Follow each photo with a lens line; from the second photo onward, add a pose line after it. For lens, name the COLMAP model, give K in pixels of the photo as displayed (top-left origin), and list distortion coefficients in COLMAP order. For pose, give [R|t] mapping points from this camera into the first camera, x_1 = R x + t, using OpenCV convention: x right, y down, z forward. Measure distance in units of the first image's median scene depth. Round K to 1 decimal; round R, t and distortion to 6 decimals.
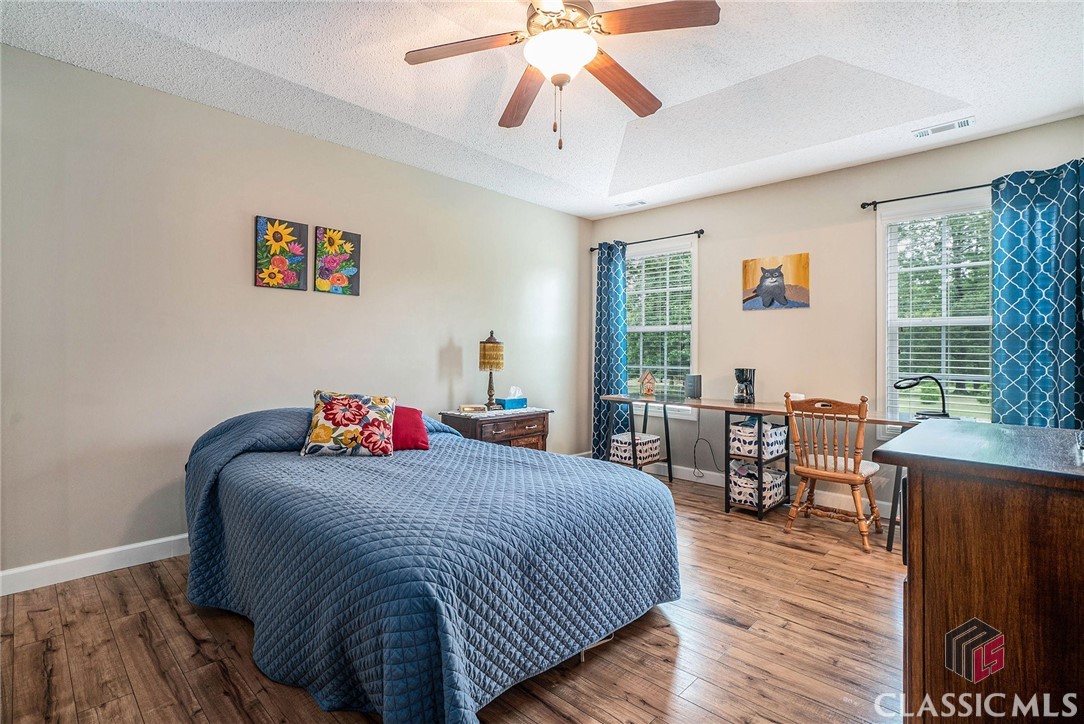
lens RADIAL K [[498.7, 0, 539.3], [0, 498.7, 353.1], [0, 0, 1]] dist [-0.048522, -0.000083]
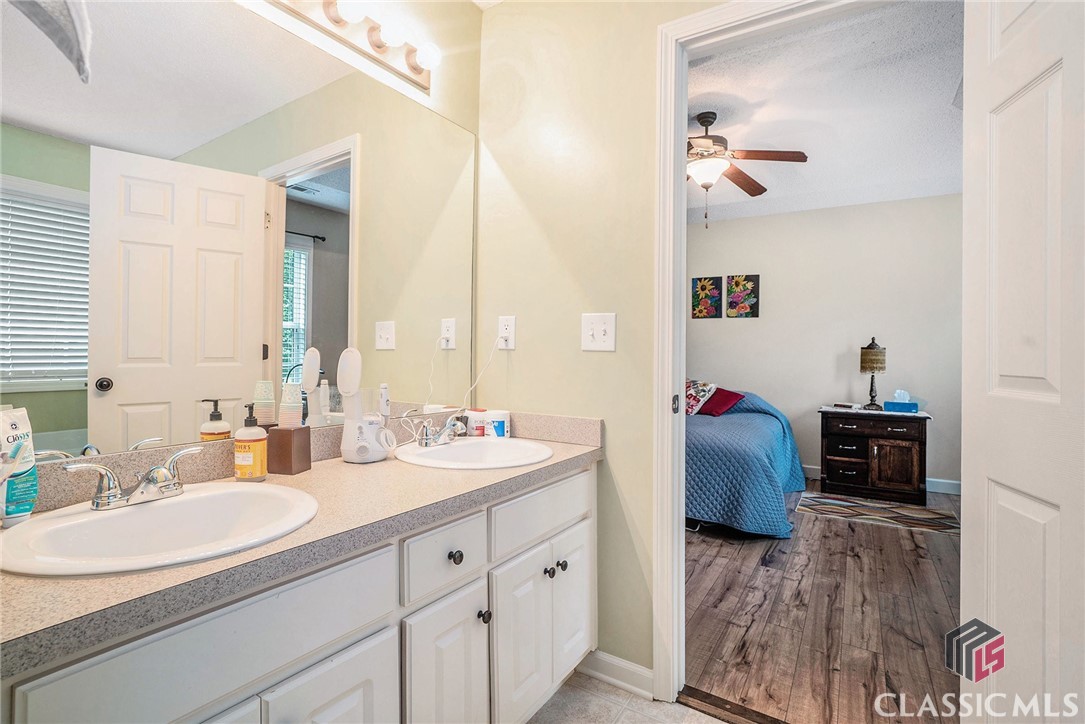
lens RADIAL K [[499.1, 0, 539.8], [0, 499.1, 353.1], [0, 0, 1]] dist [-0.048522, -0.000083]
pose [[0.223699, -0.004634, -0.974647, 0.946681], [-0.010316, 0.999921, -0.007121, 0.005744], [0.974604, 0.011647, 0.223634, 0.063584]]
